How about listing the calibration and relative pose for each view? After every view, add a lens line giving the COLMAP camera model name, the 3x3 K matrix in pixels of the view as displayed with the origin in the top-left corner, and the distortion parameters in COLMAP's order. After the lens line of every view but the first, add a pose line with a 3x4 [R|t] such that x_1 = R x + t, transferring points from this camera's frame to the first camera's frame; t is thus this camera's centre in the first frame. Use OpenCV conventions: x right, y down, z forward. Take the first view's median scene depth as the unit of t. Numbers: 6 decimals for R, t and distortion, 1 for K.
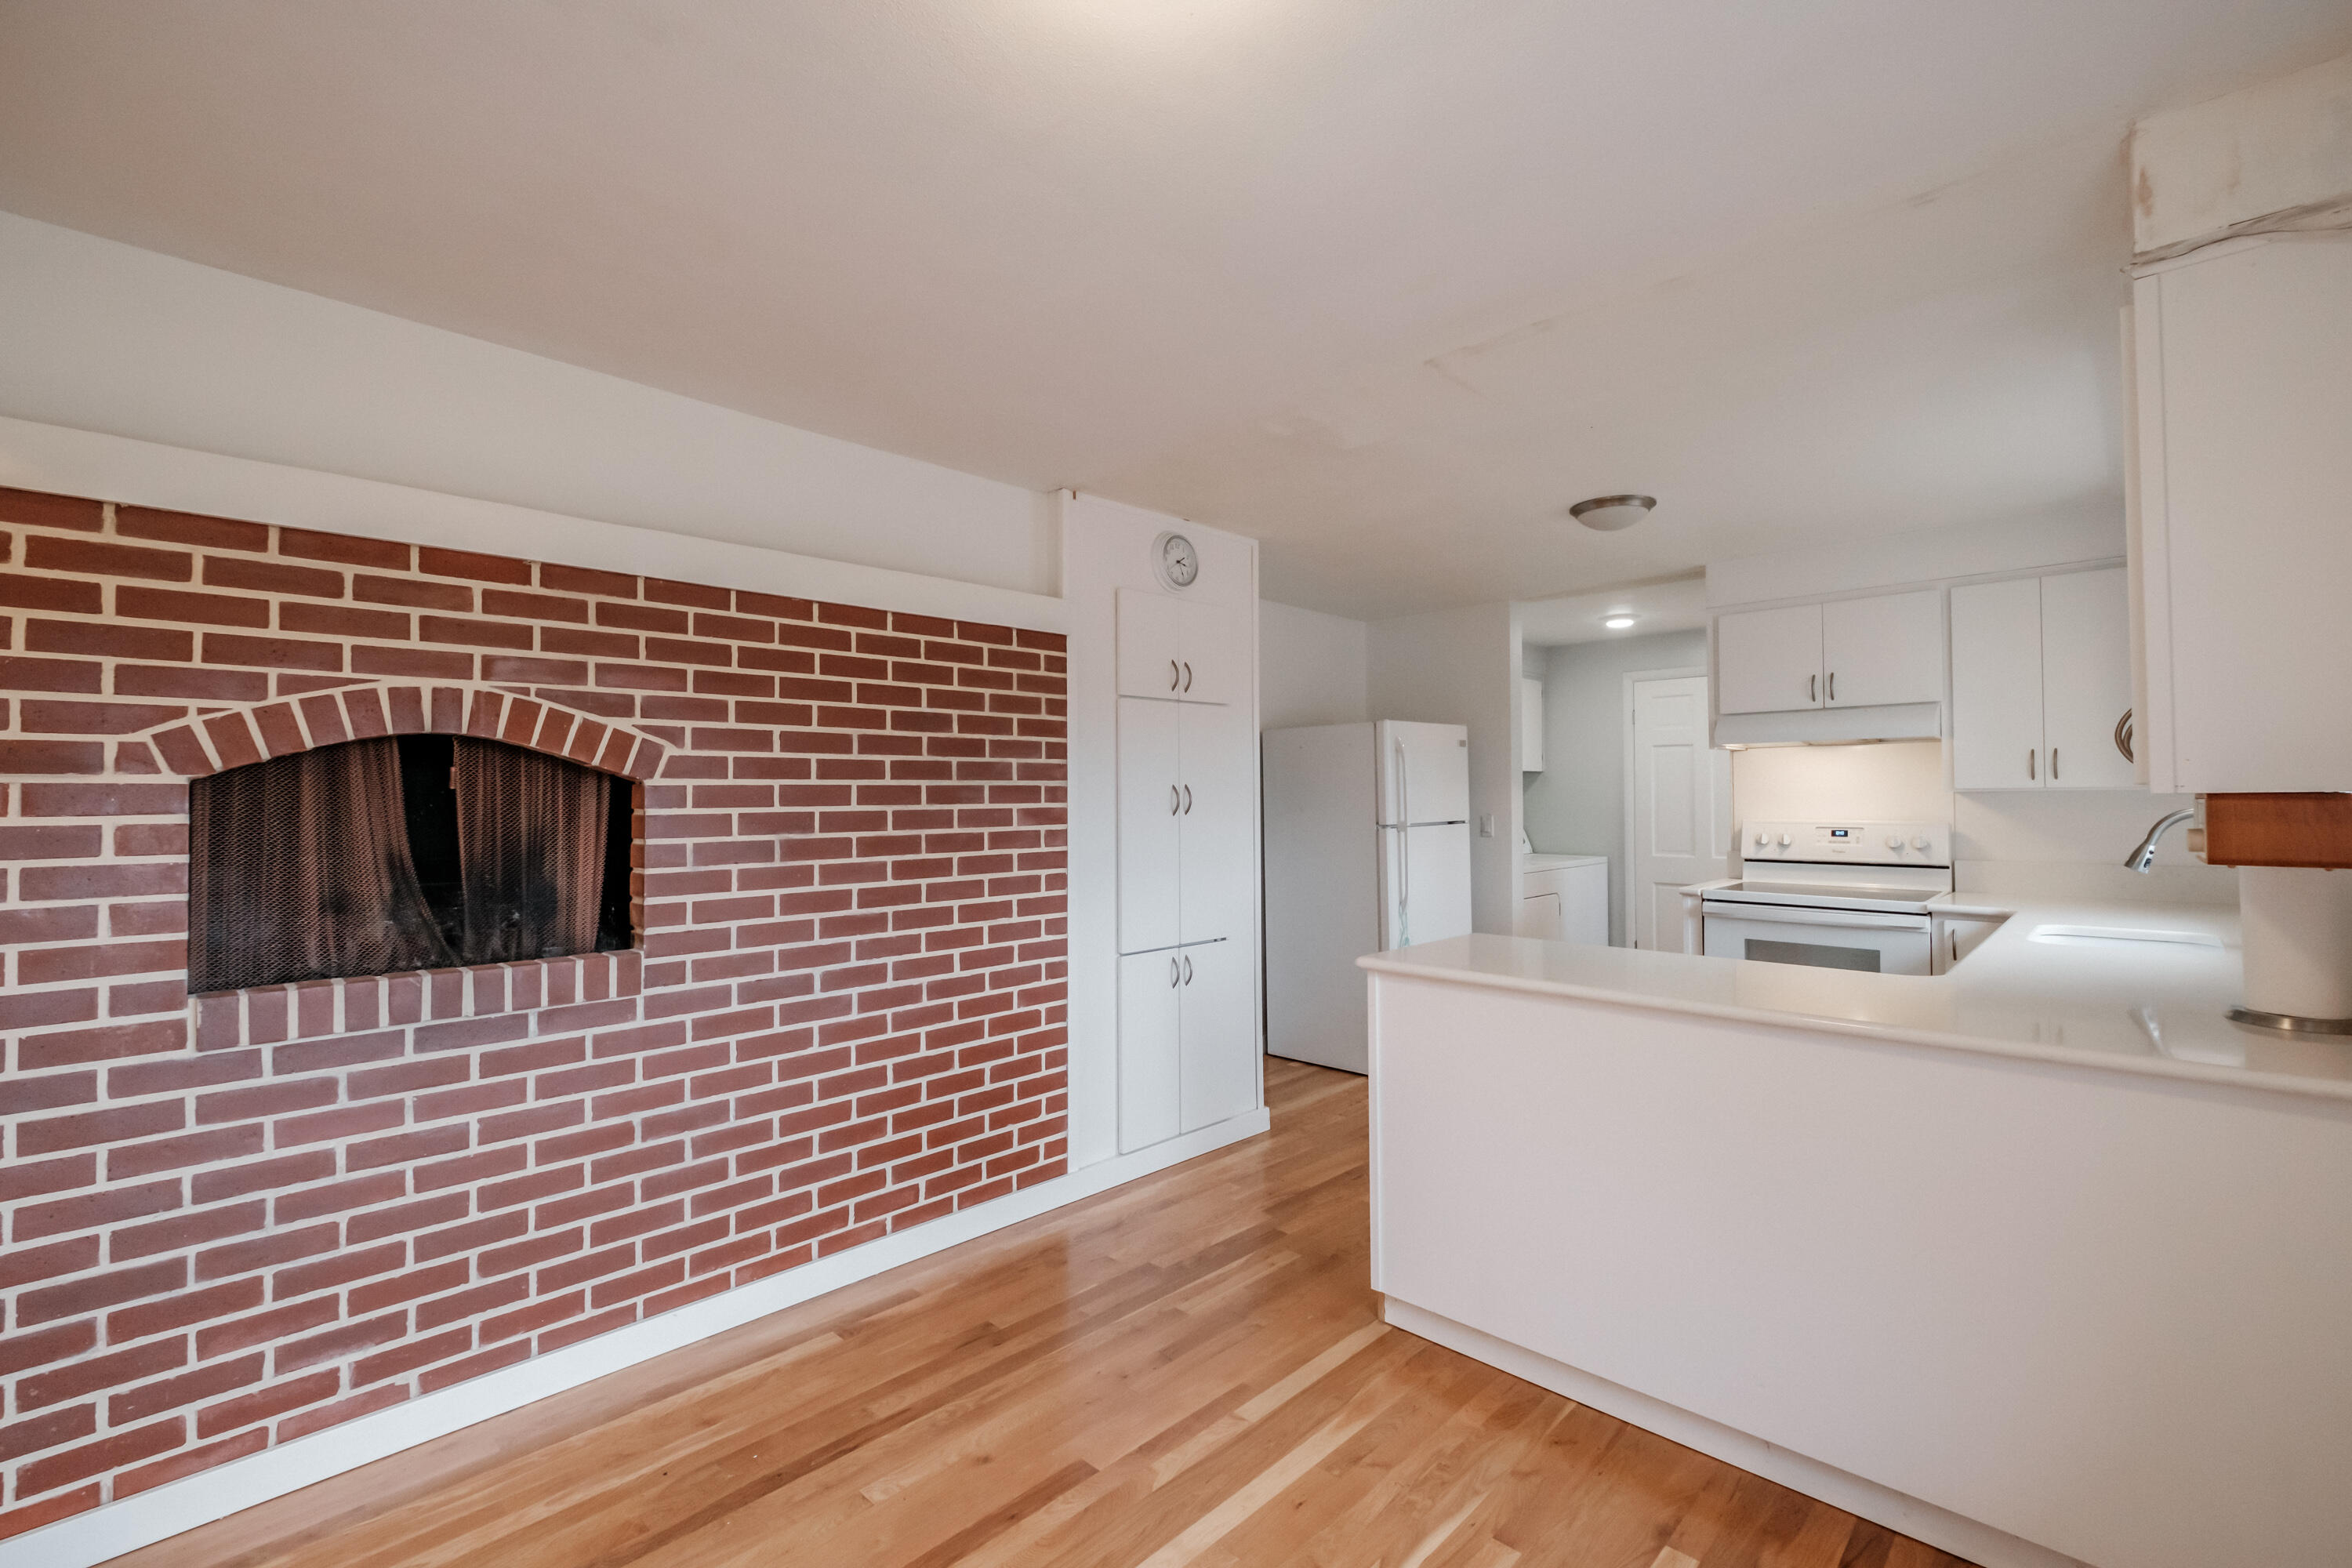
lens RADIAL K [[1012.8, 0, 1181.5], [0, 1012.8, 785.0], [0, 0, 1]] dist [-0.003746, 0.000383]
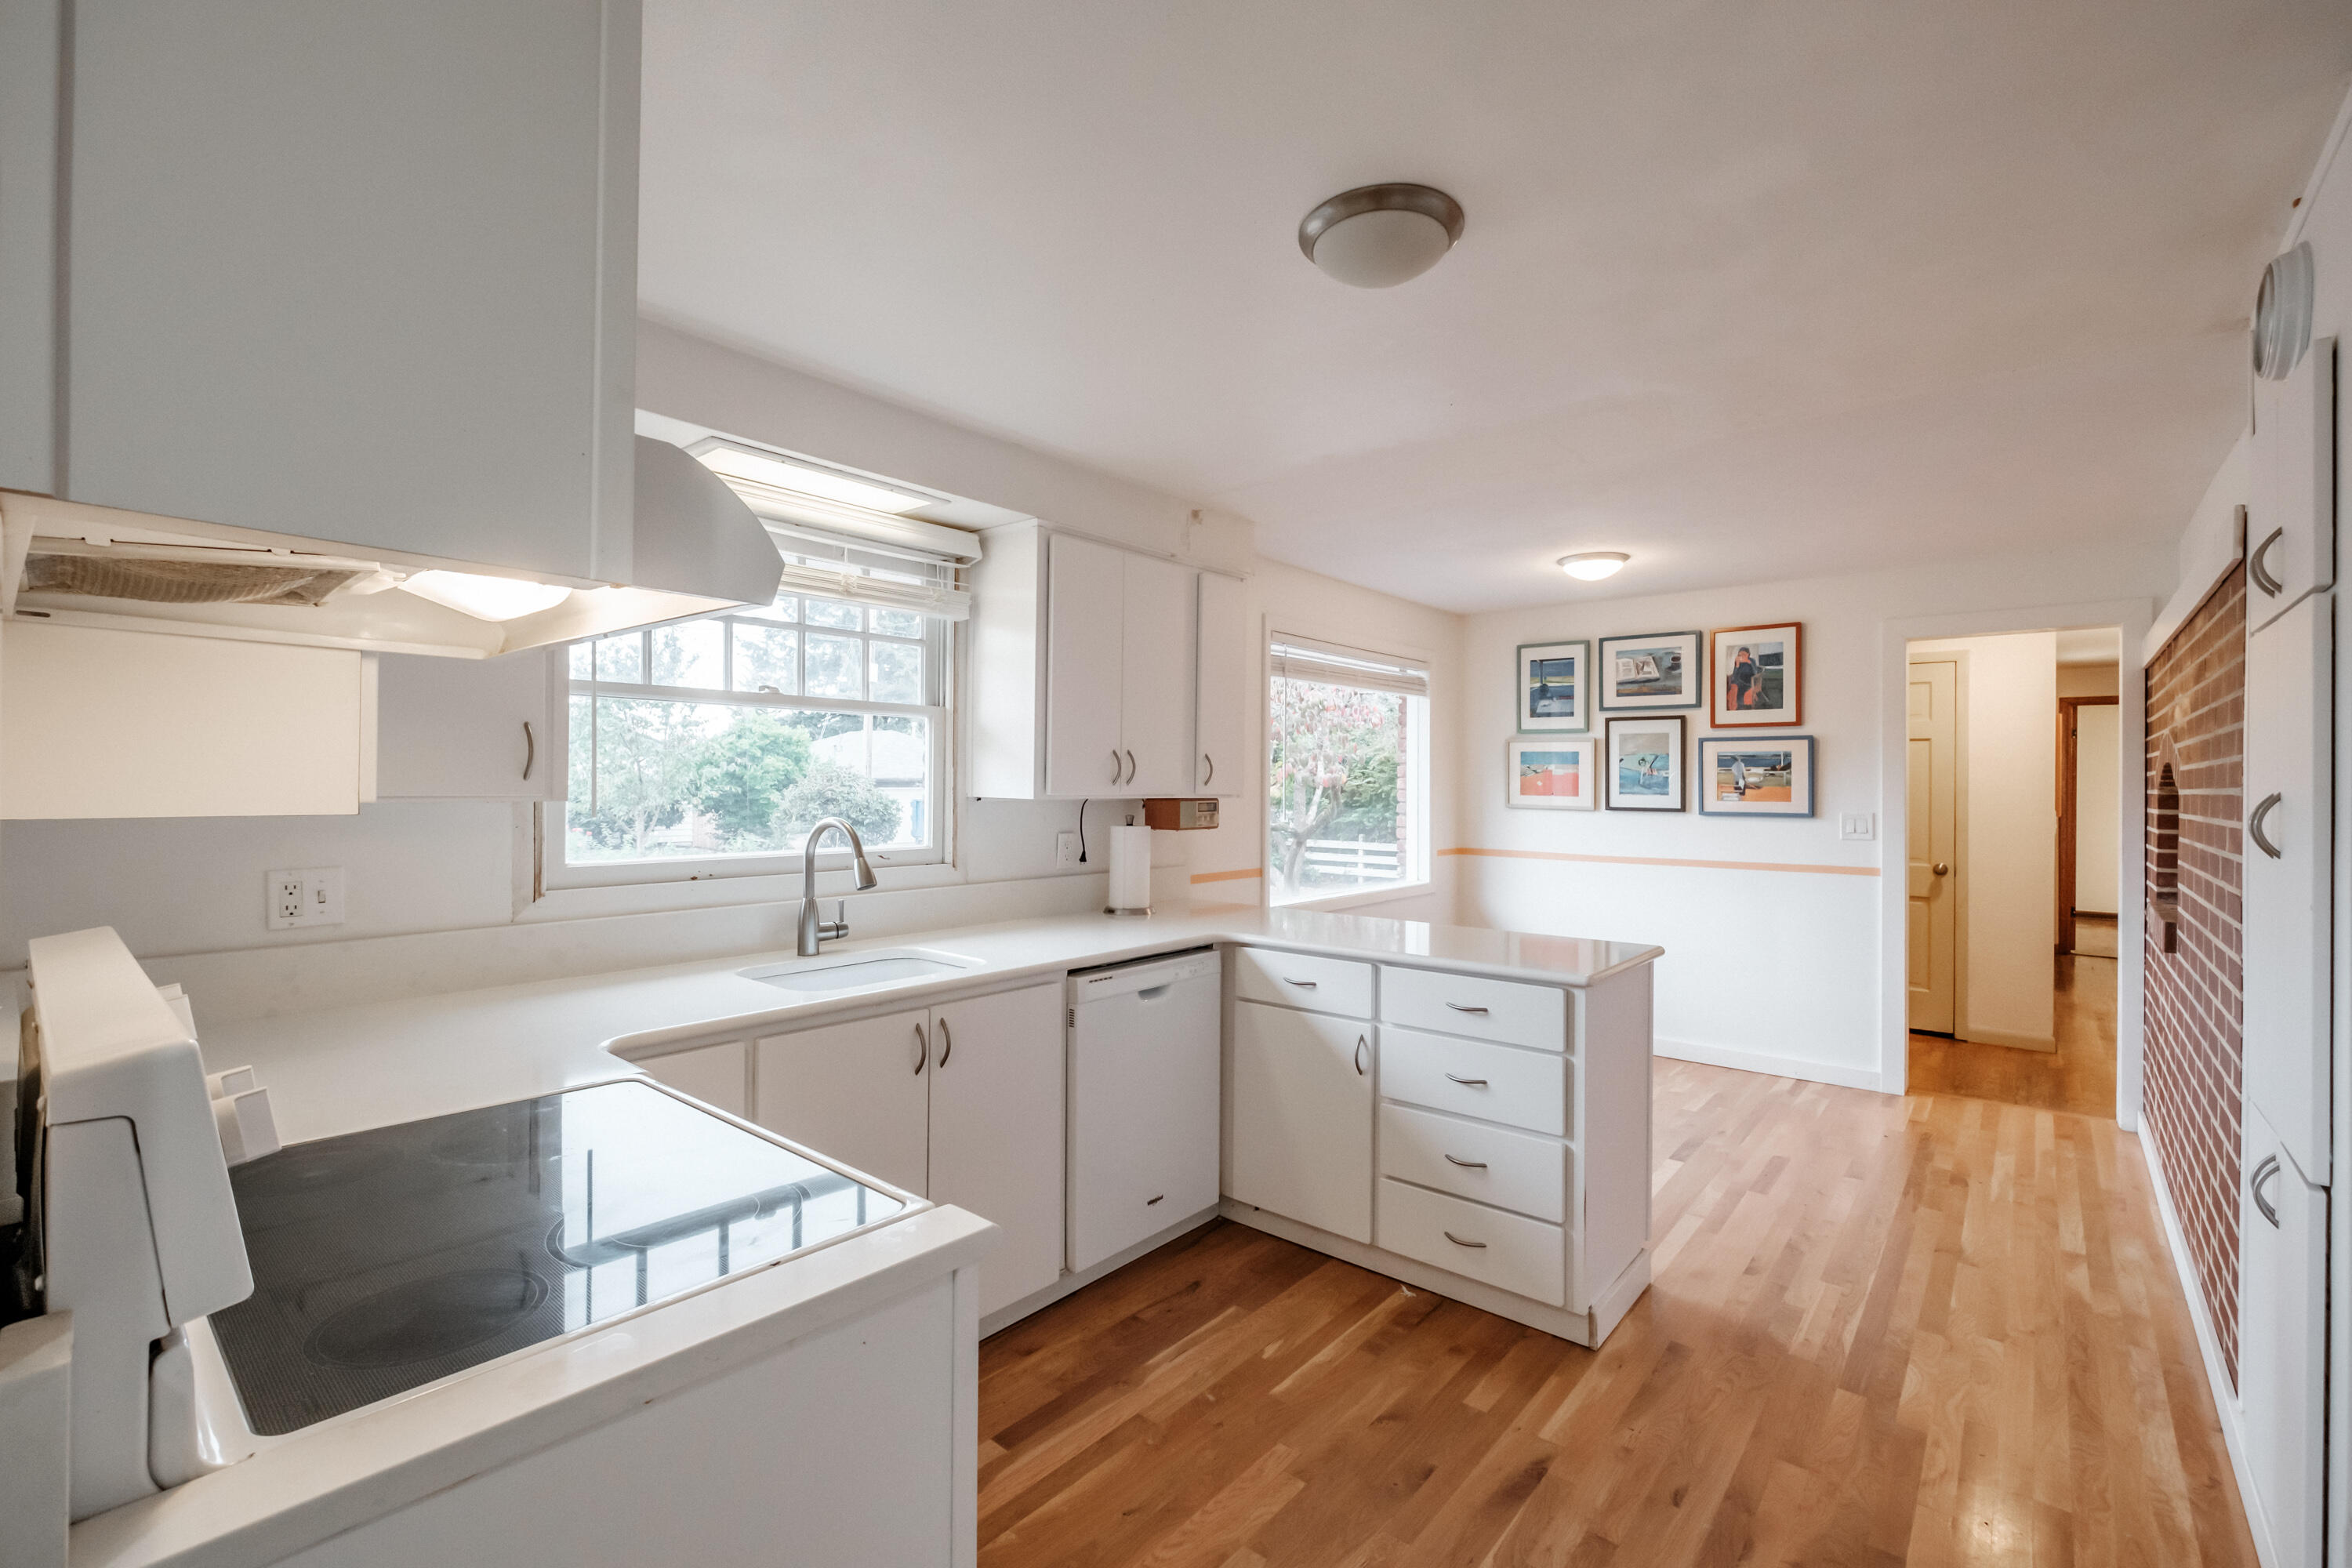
lens RADIAL K [[1012.8, 0, 1185.5], [0, 1012.8, 791.0], [0, 0, 1]] dist [-0.003746, 0.000383]
pose [[-0.997993, -0.000519, -0.063329, 0.484035], [-0.000249, 0.999991, -0.004261, 0.000712], [0.063331, -0.004237, -0.997984, 1.303400]]
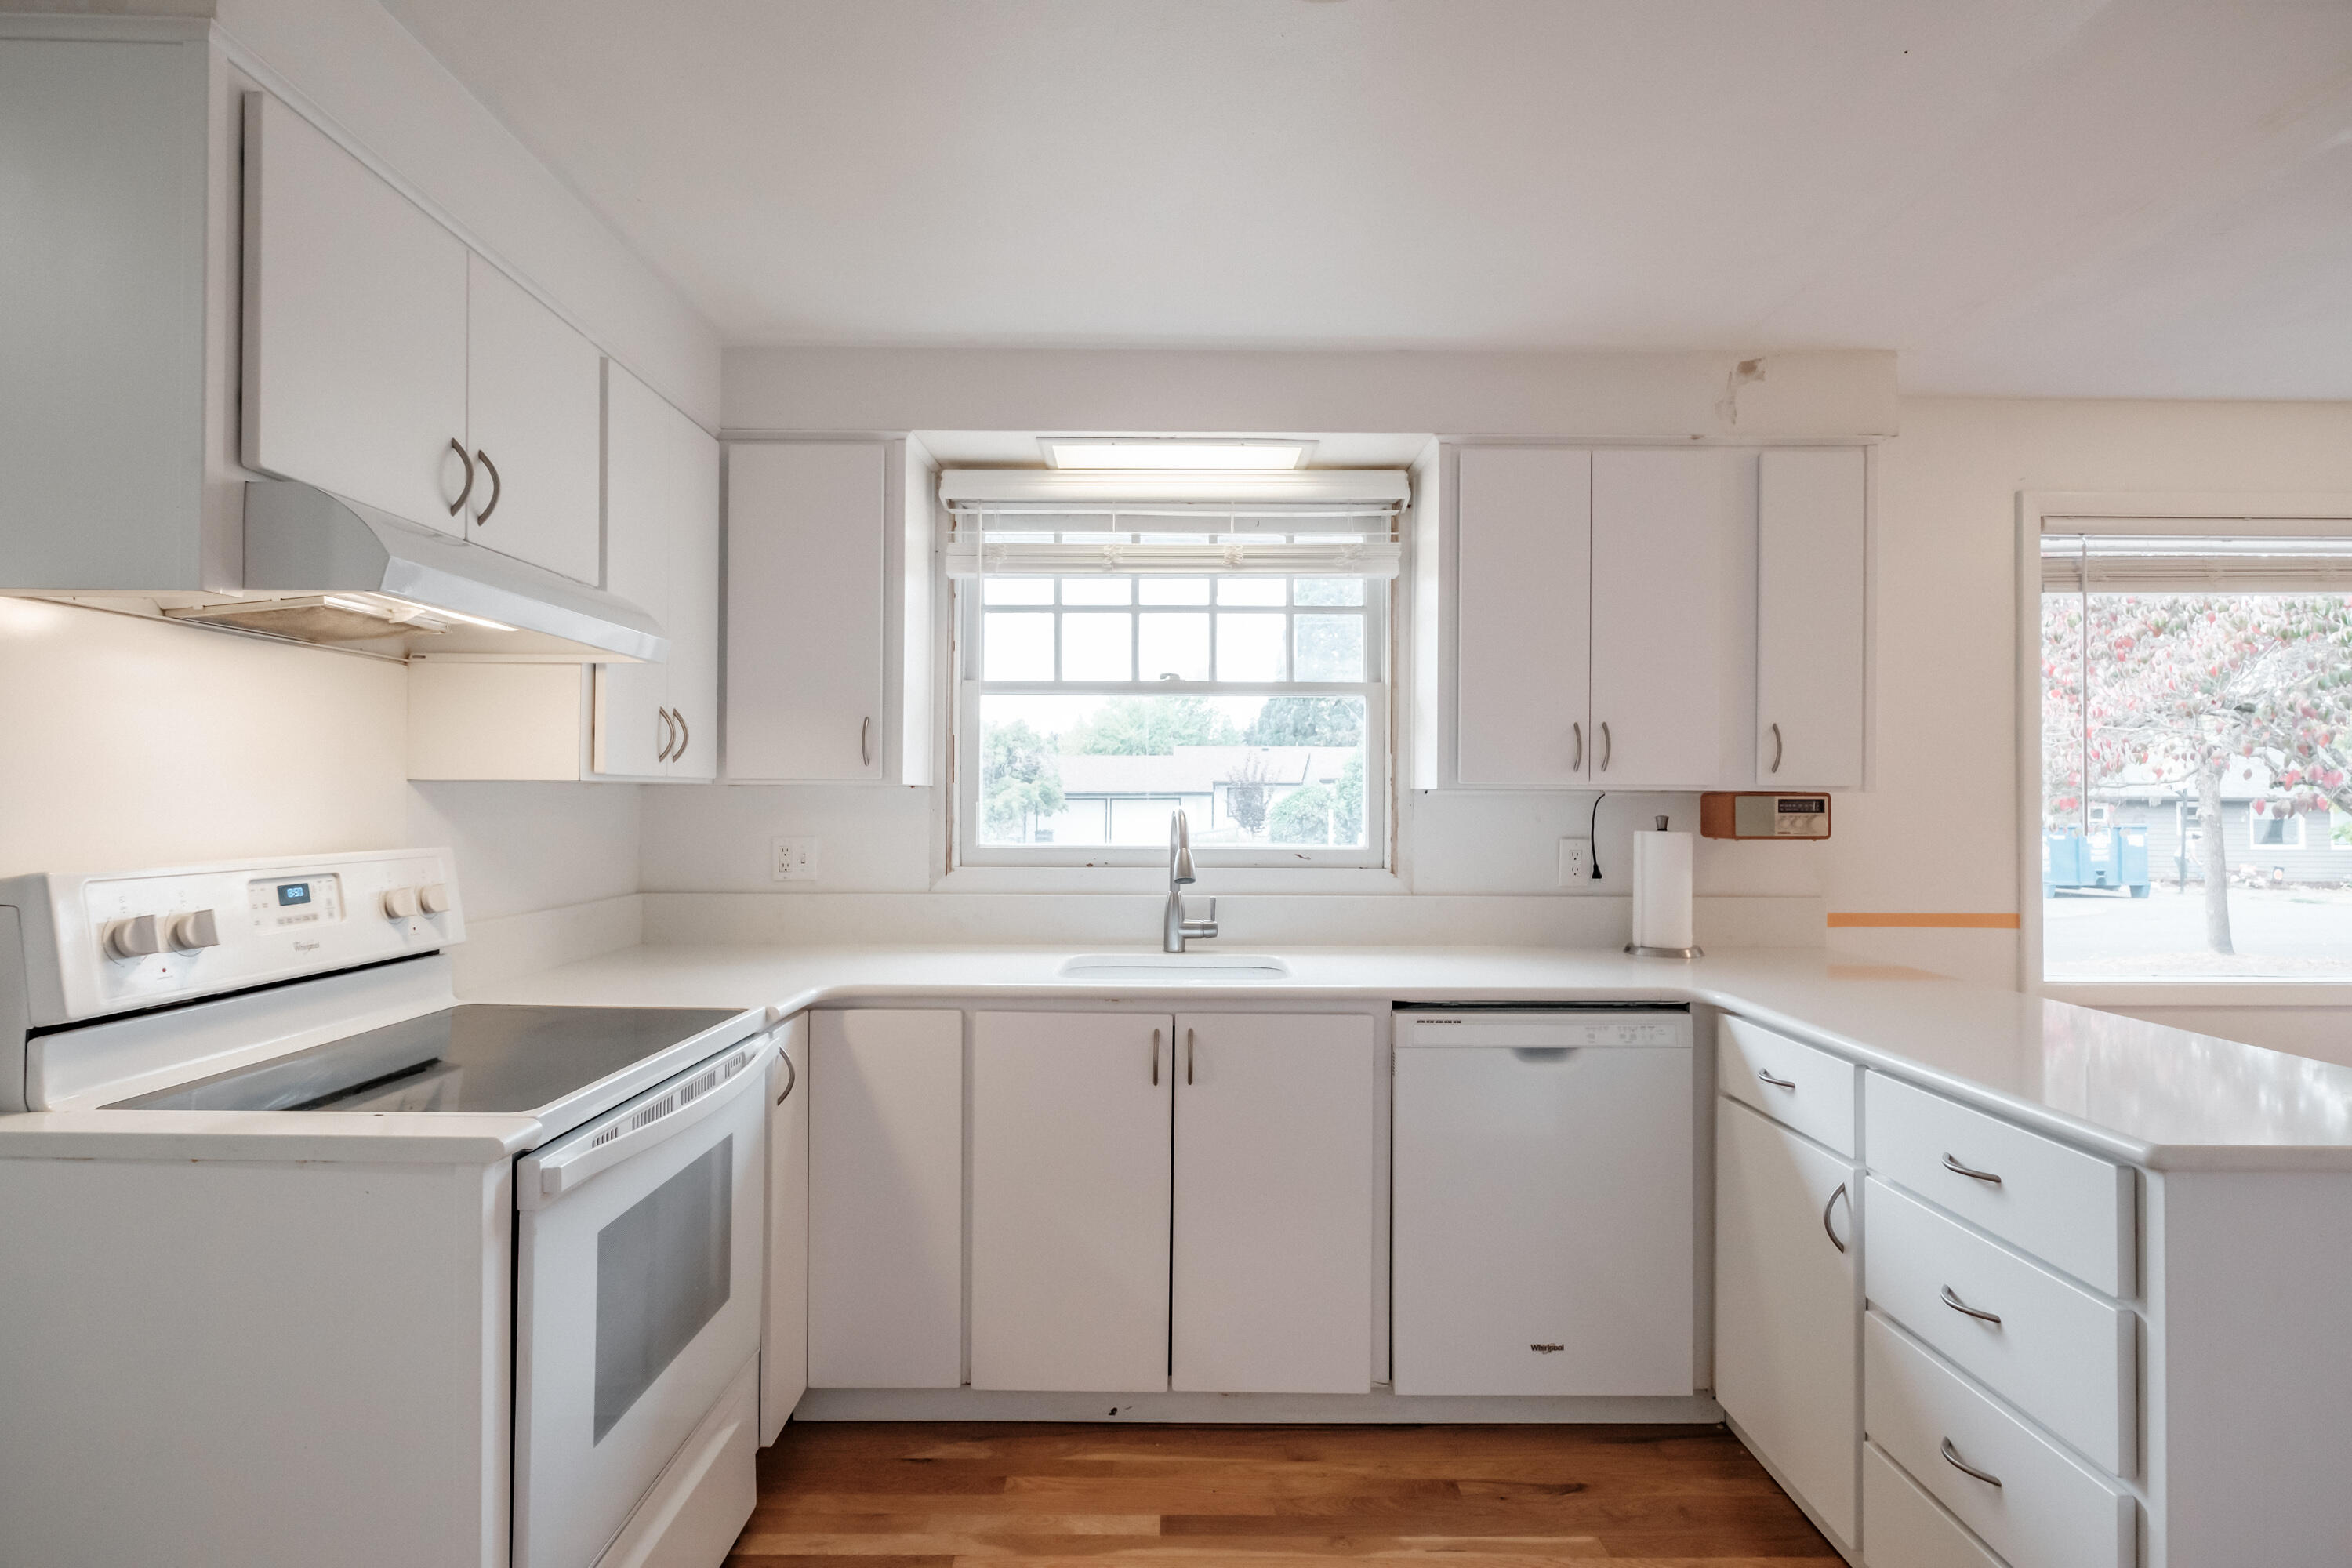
lens RADIAL K [[1187.9, 0, 1177.8], [0, 1187.9, 791.1], [0, 0, 1]] dist [-0.003649, 0.001961]
pose [[-0.694817, 0.007737, 0.719145, 0.161346], [-0.008939, 0.999772, -0.019394, 0.019277], [-0.719131, -0.019904, -0.694589, 1.144234]]
